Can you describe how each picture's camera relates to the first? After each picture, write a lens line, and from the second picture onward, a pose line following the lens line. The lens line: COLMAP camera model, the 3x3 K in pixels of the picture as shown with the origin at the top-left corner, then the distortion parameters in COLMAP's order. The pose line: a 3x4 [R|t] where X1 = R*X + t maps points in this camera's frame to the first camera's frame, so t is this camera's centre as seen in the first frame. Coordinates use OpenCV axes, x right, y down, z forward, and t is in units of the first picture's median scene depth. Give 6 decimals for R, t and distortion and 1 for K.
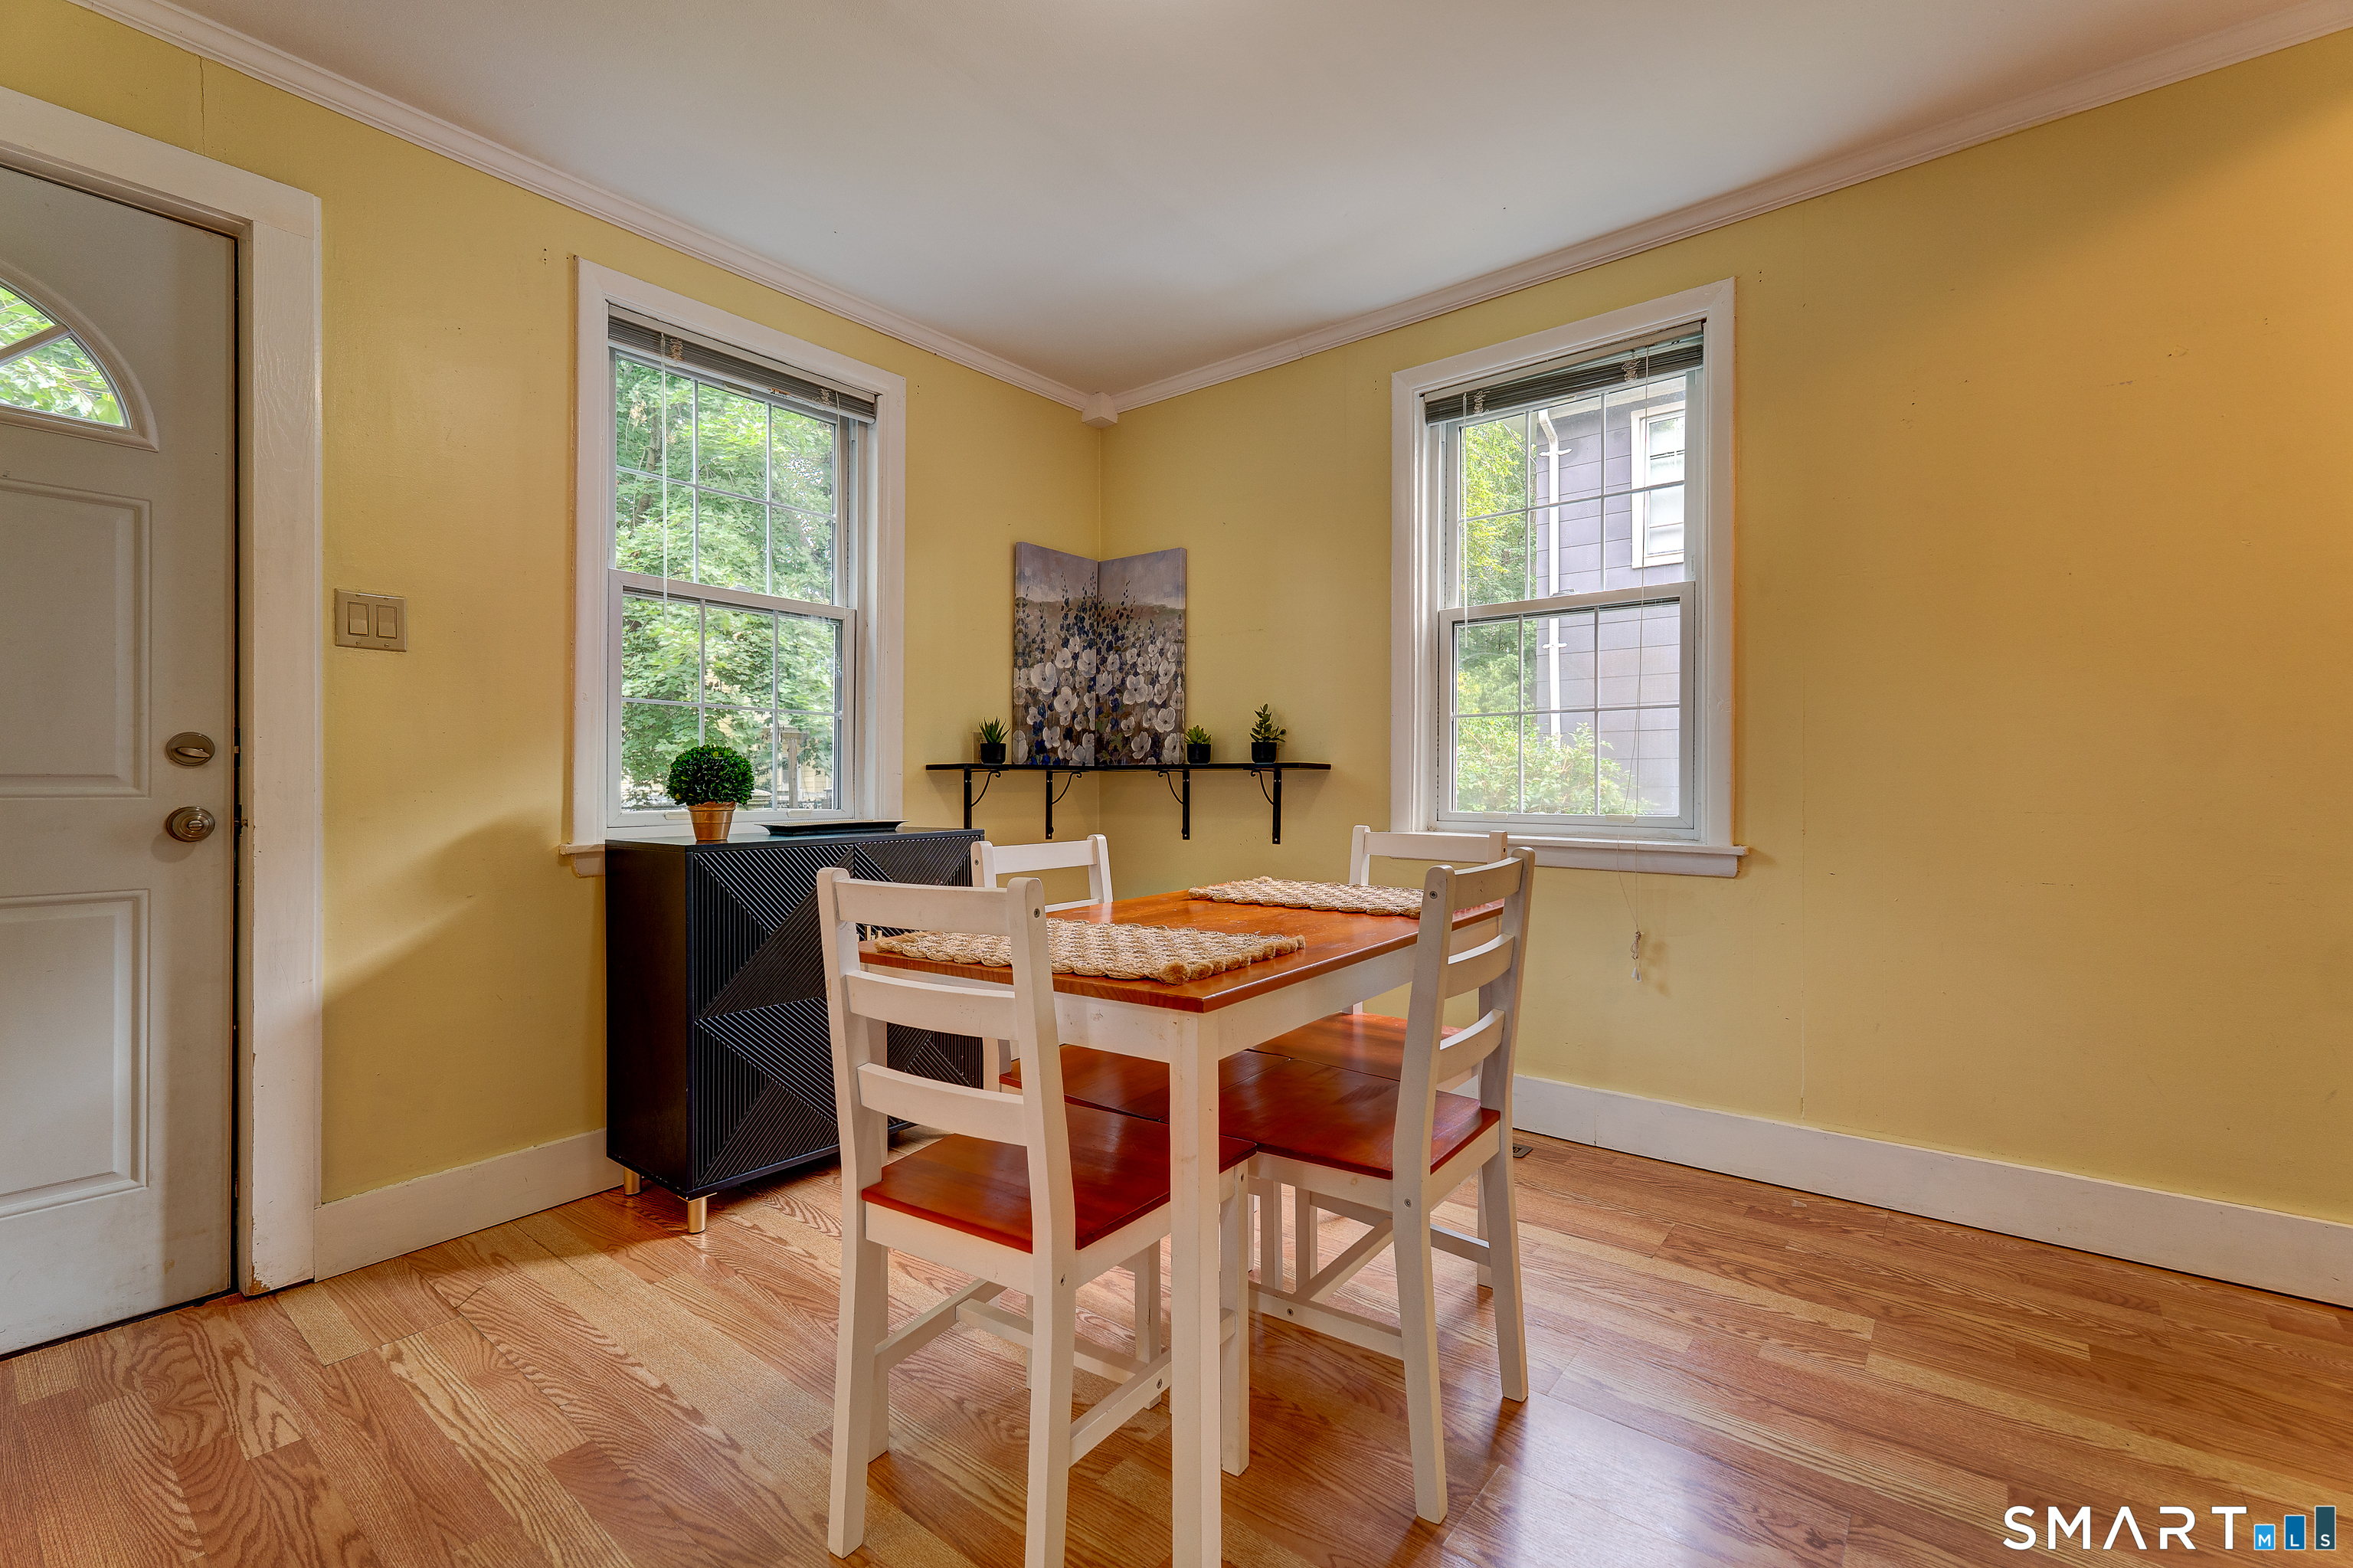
lens RADIAL K [[1020.5, 0, 1177.8], [0, 1020.5, 780.6], [0, 0, 1]] dist [0.002640, 0.000106]
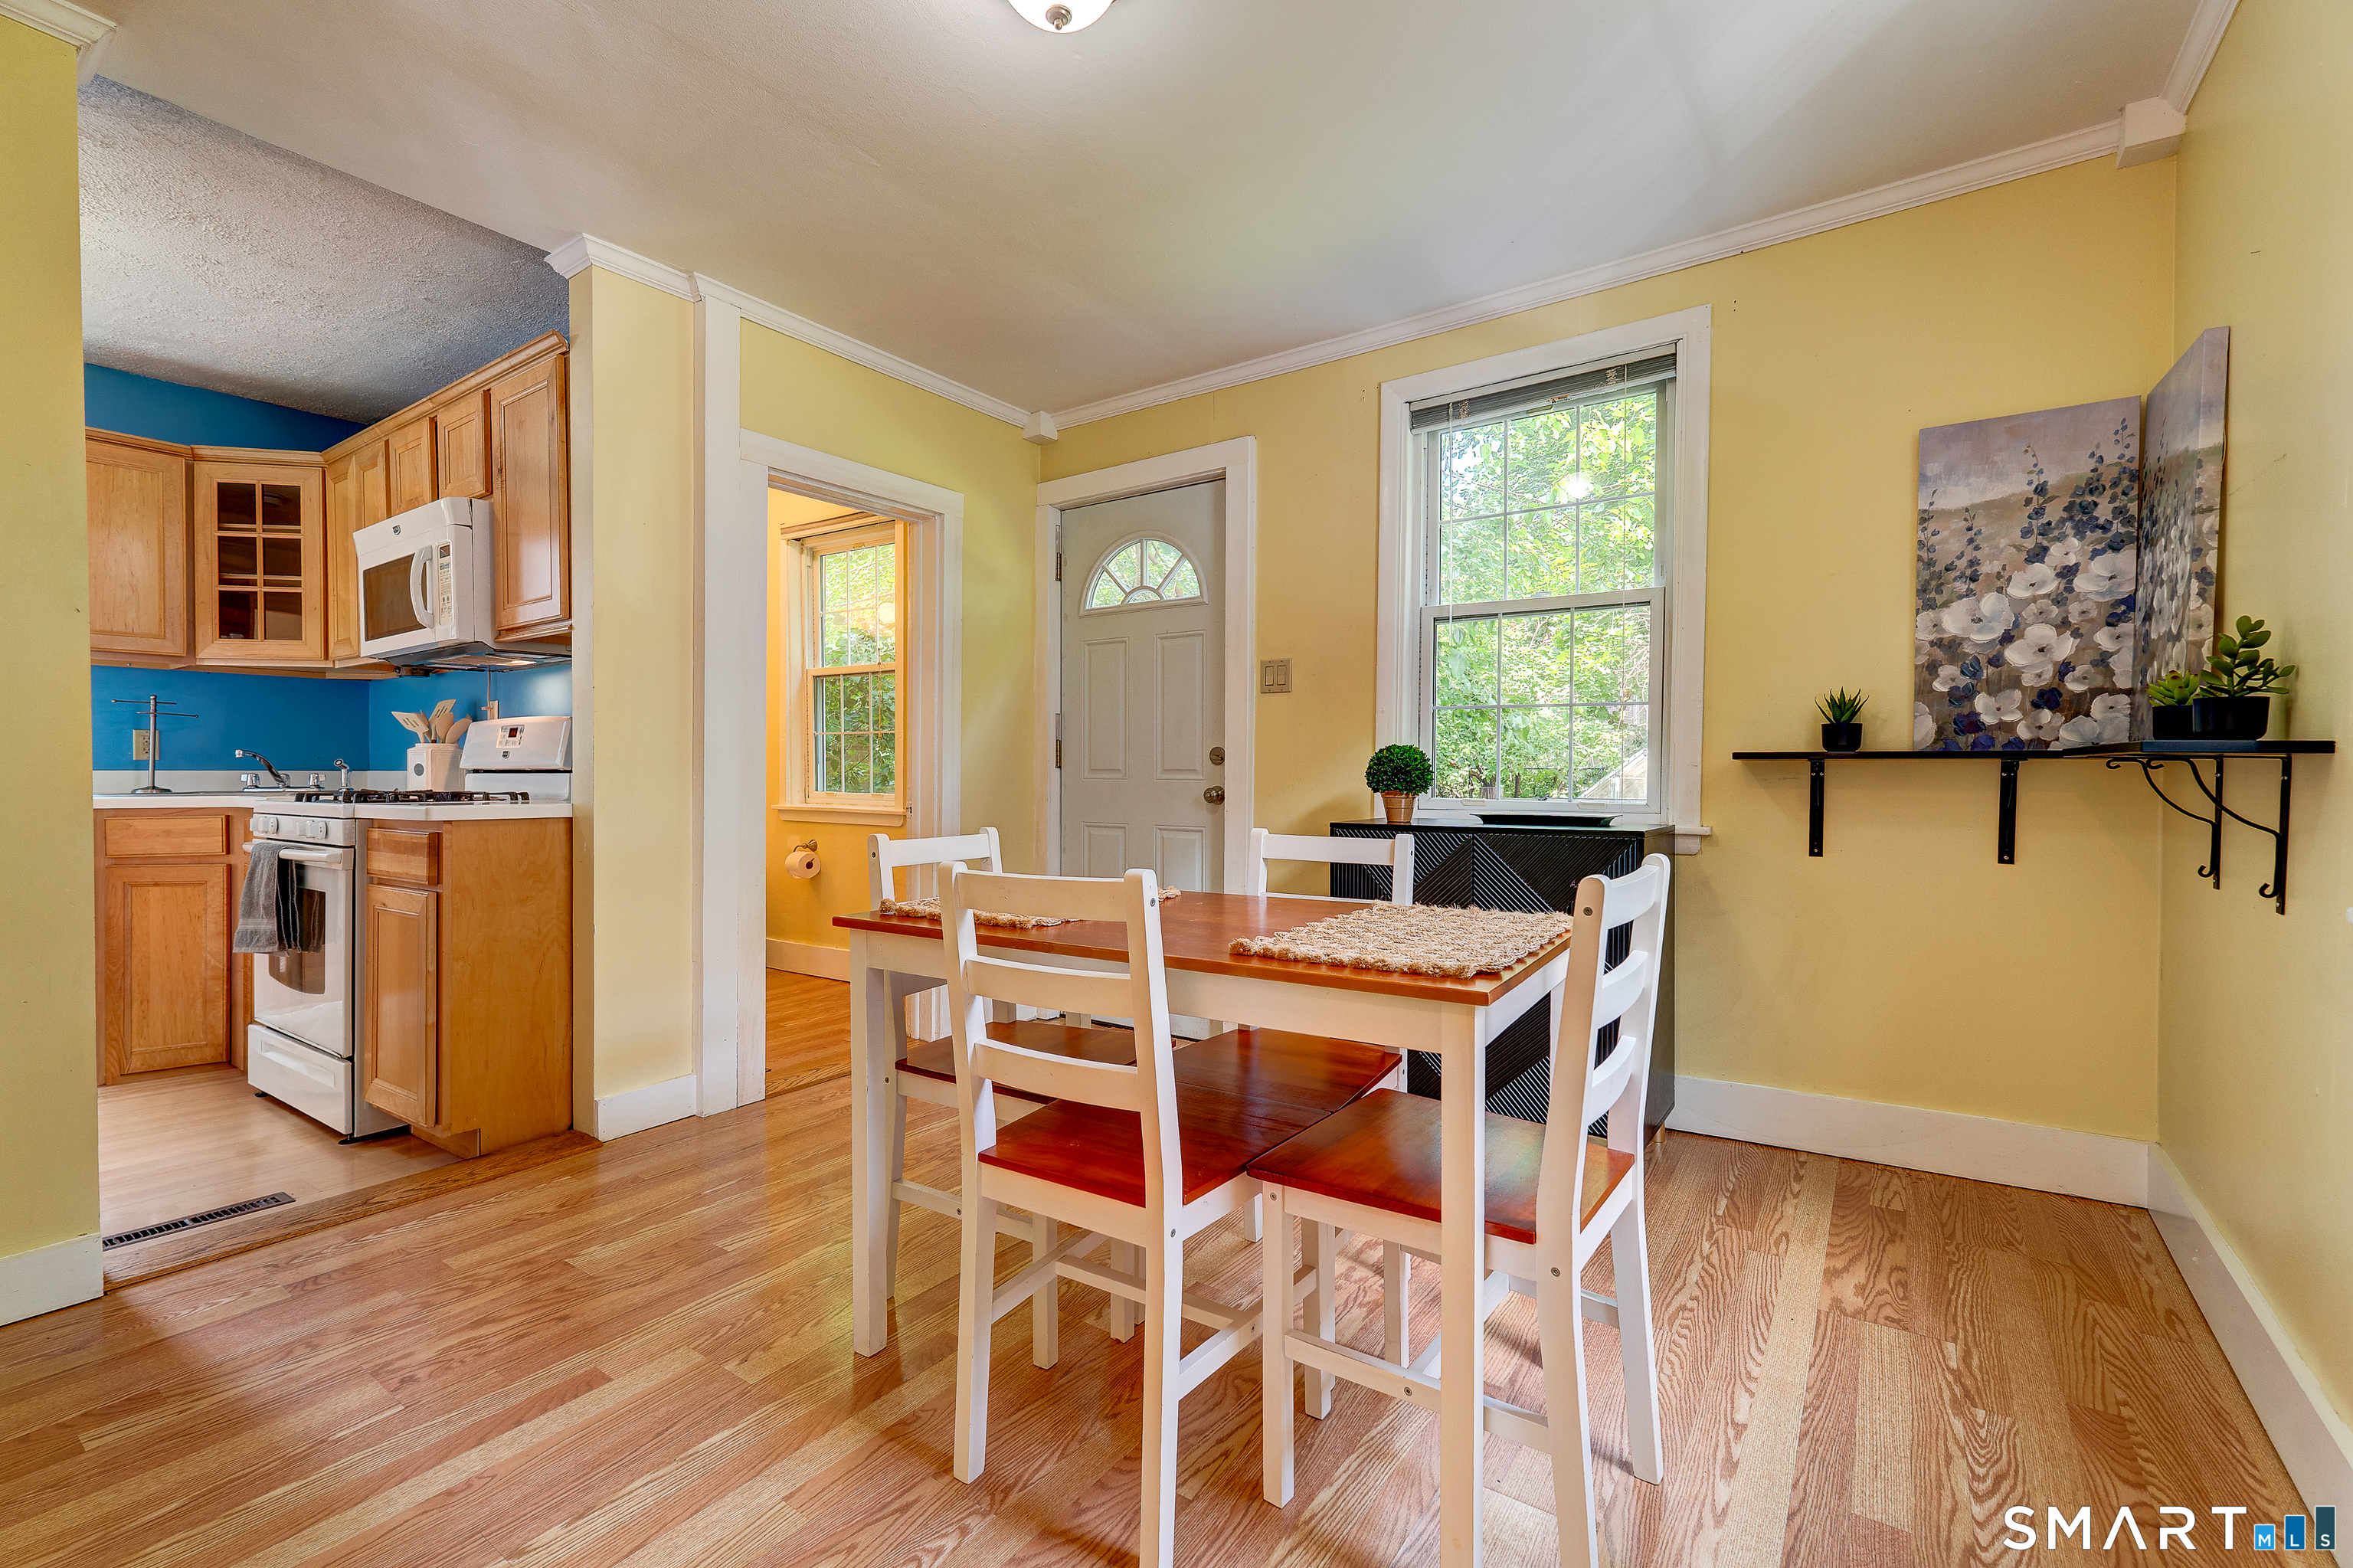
lens RADIAL K [[1020.5, 0, 1188.2], [0, 1020.5, 785.9], [0, 0, 1]] dist [0.002640, 0.000106]
pose [[0.052067, 0.018760, -0.998467, 0.503229], [0.001779, 0.999820, 0.018878, -0.005745], [0.998642, -0.002760, 0.052025, 0.454108]]
